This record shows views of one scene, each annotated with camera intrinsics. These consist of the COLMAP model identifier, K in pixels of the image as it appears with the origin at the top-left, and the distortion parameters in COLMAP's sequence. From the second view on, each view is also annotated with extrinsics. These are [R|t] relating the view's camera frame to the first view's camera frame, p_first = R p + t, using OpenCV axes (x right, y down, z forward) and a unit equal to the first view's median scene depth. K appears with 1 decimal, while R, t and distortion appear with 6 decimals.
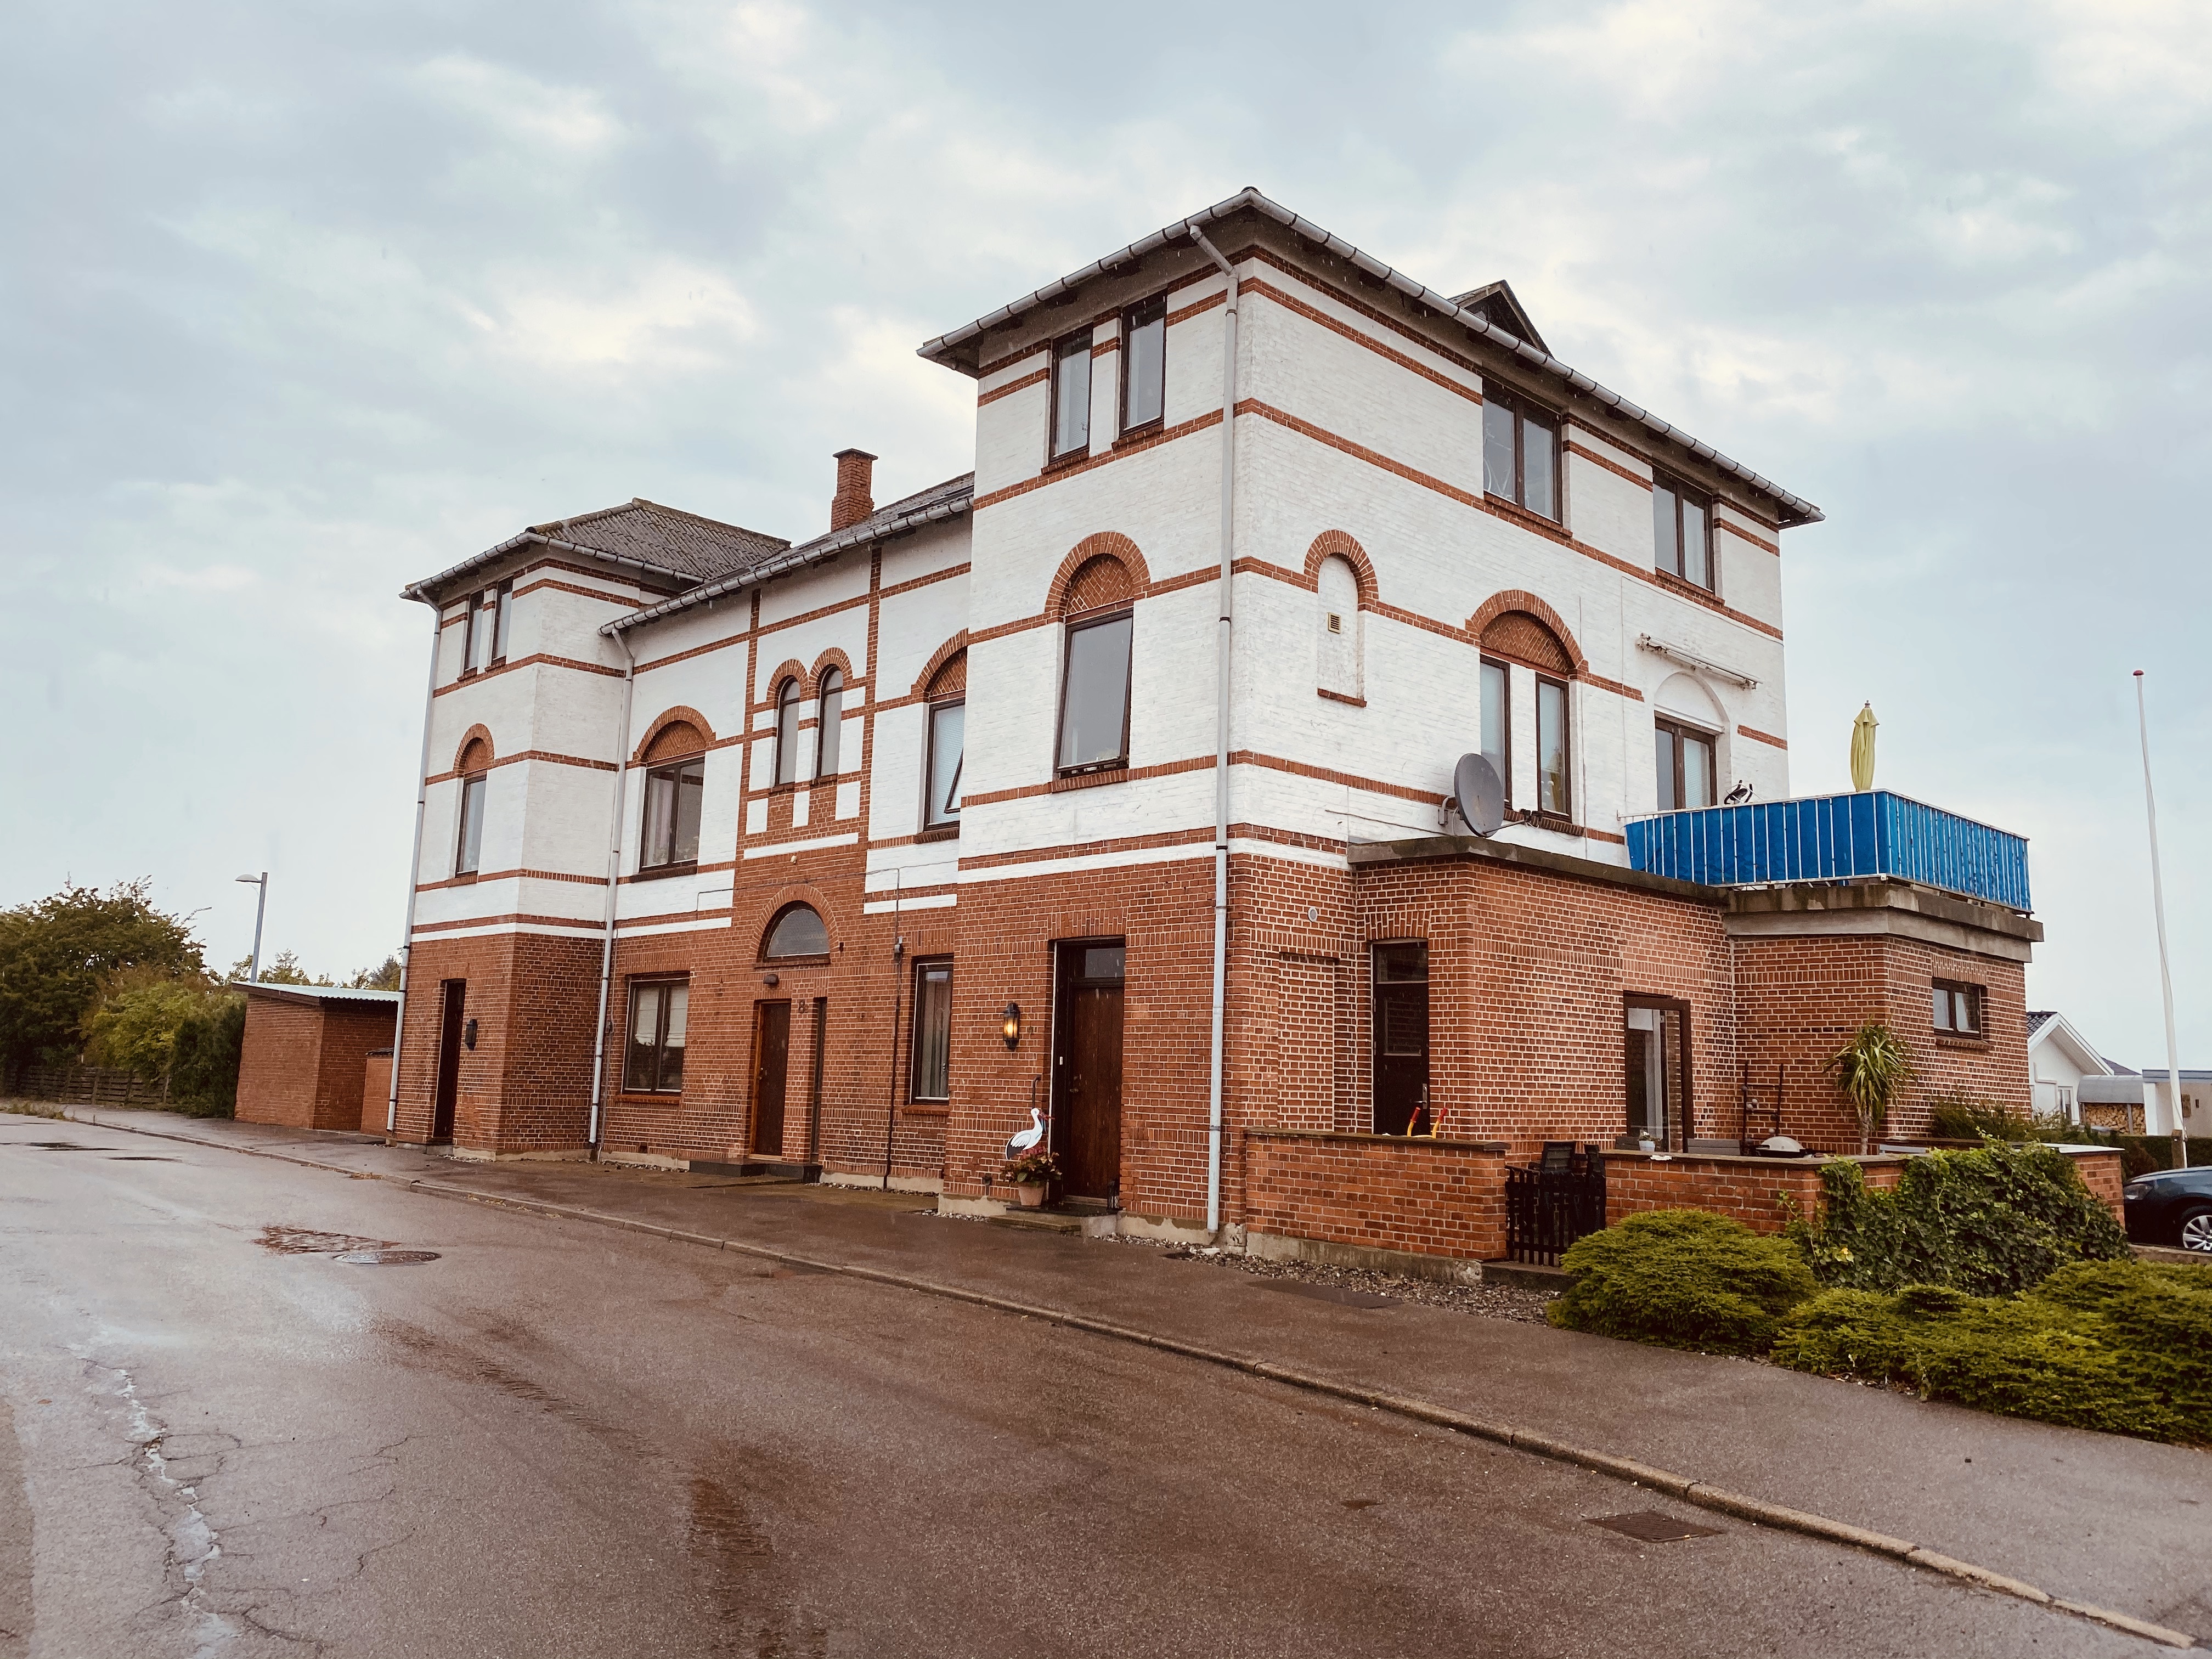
lens RADIAL K [[1701.0, 0, 1110.3], [0, 1701.0, 807.7], [0, 0, 1]] dist [0.159436, -0.481409]
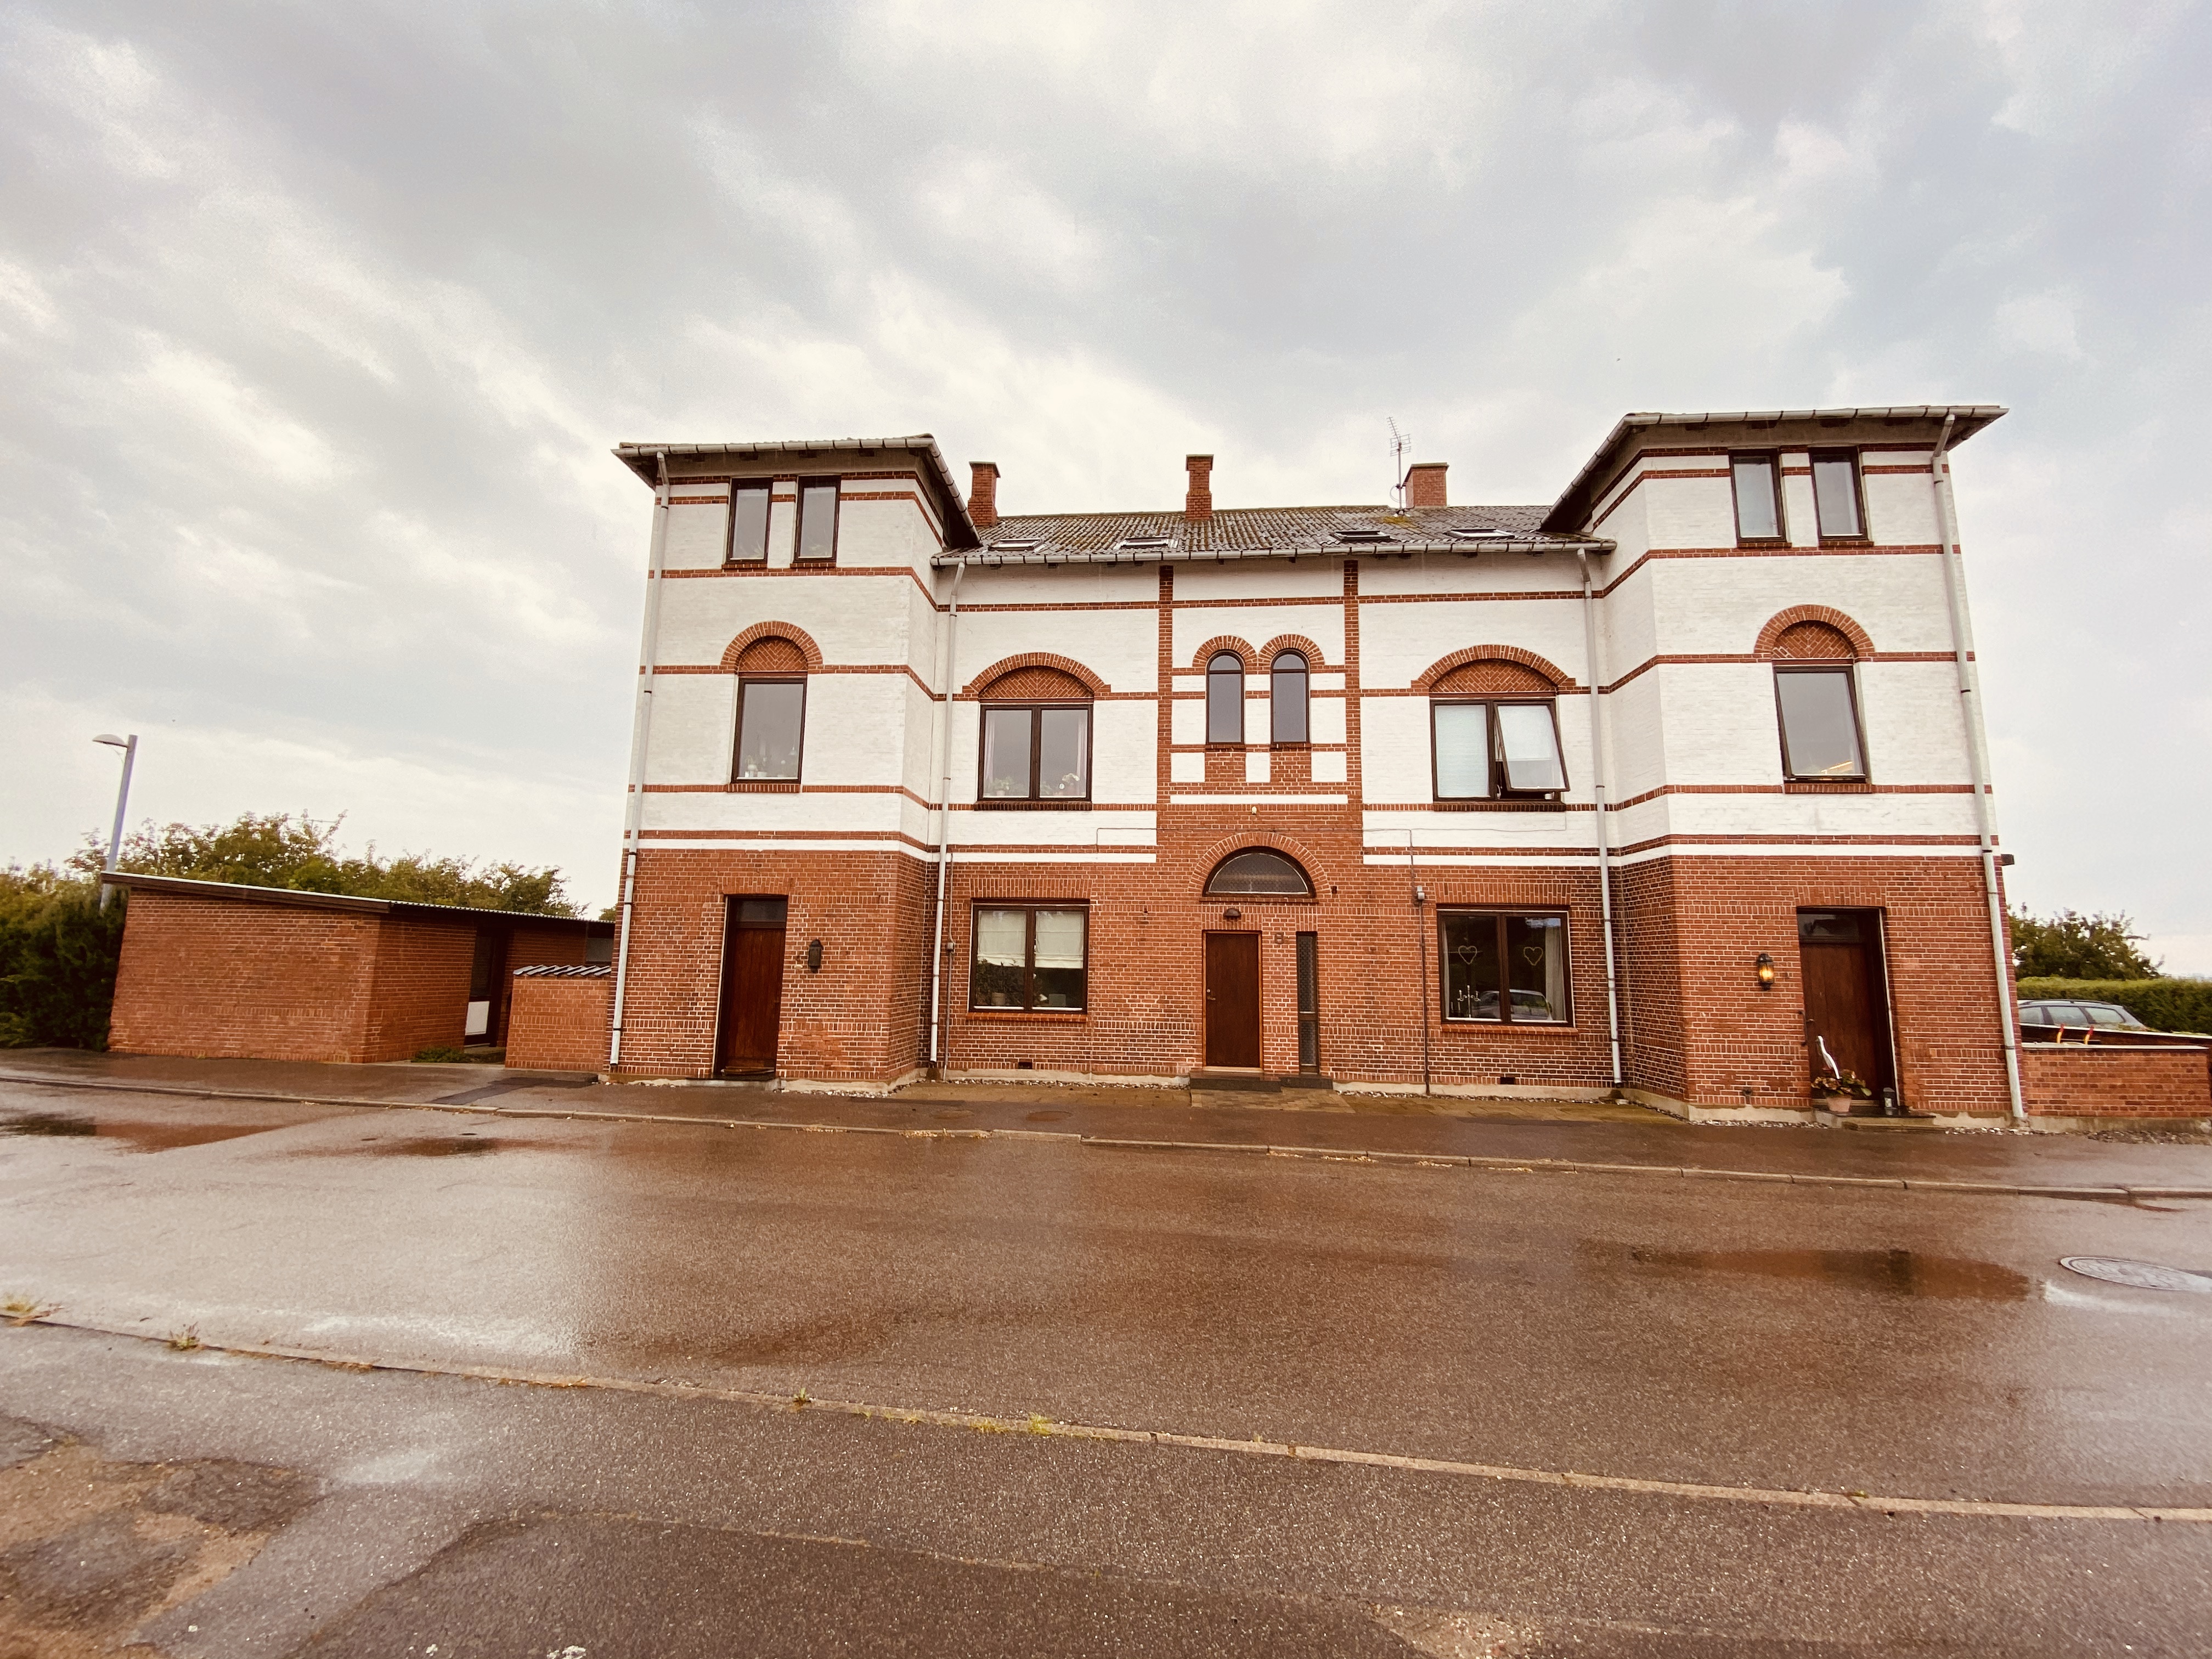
lens RADIAL K [[933.4, 0, 1106.0], [0, 933.4, 829.5], [0, 0, 1]] dist [0.060179, -0.054228]
pose [[0.753624, 0.083810, 0.651941, -0.745698], [-0.103234, 0.994621, -0.008527, 0.065521], [-0.649148, -0.060876, 0.758222, 0.653017]]
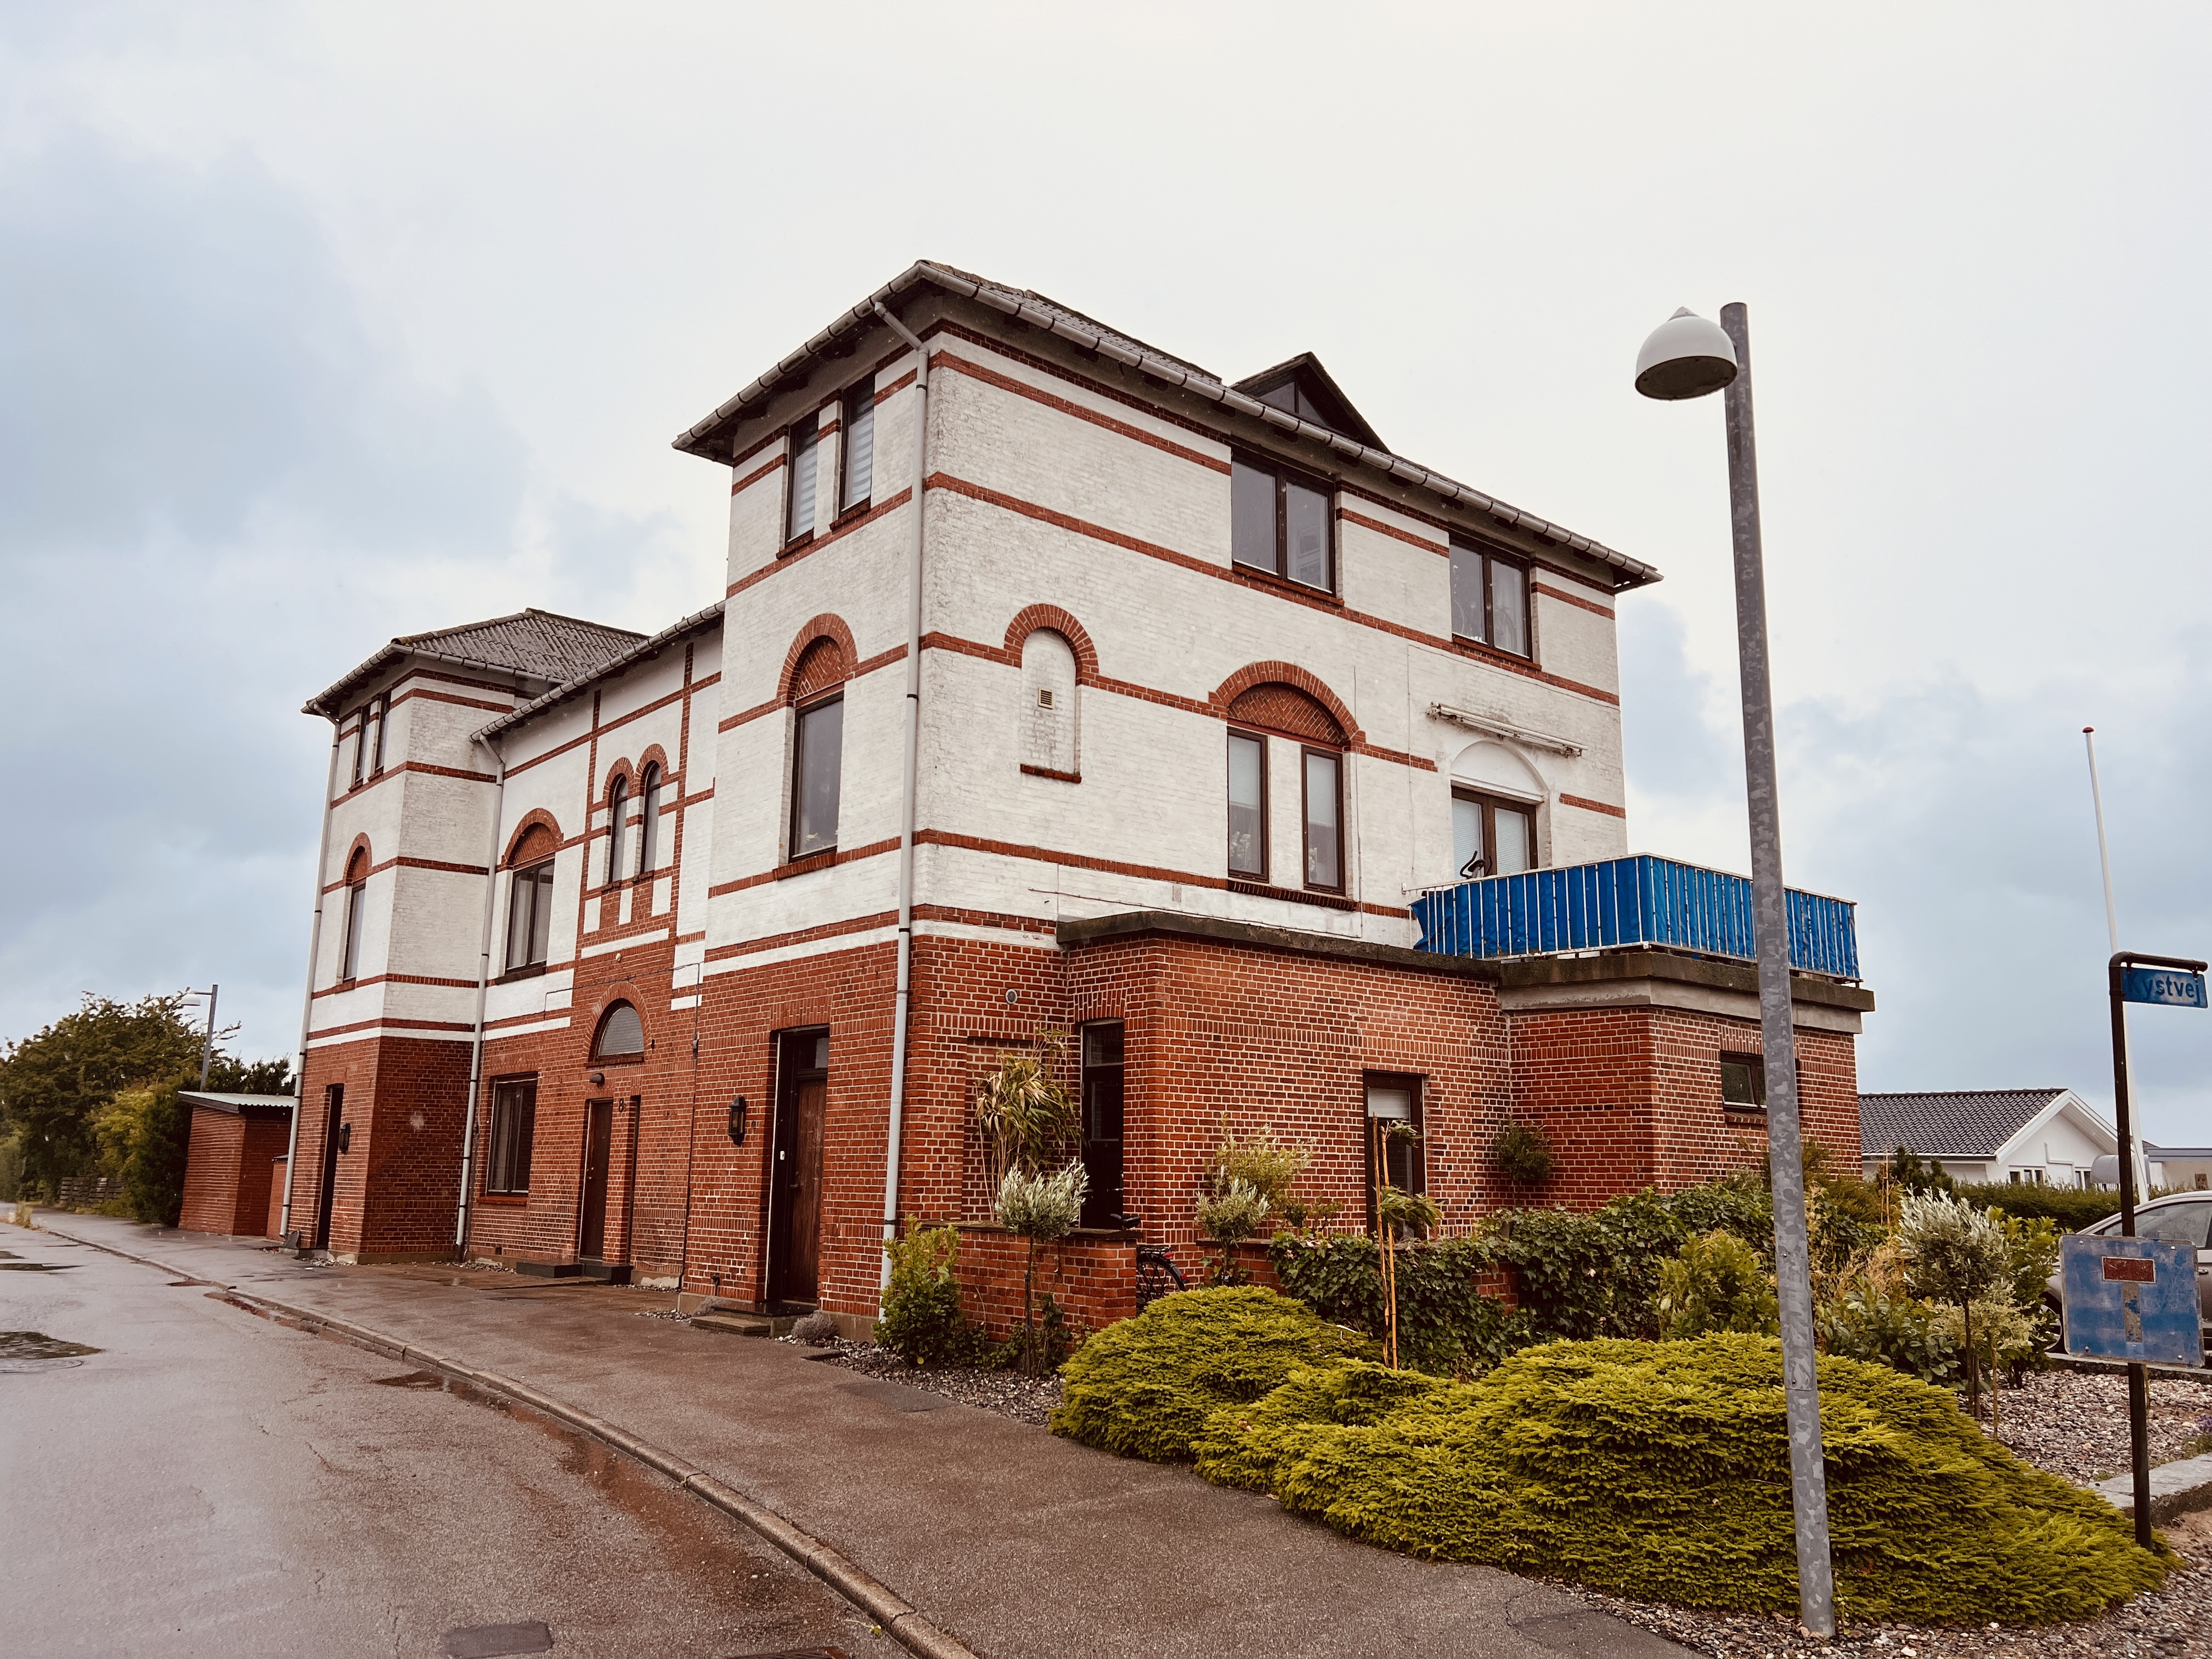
lens RADIAL K [[1666.4, 0, 1097.0], [0, 1666.4, 841.1], [0, 0, 1]] dist [0.170502, -0.532670]
pose [[0.997480, -0.028975, -0.064761, 0.176638], [0.026448, 0.998868, -0.039541, 0.009928], [0.065834, 0.037729, 0.997117, 0.041173]]
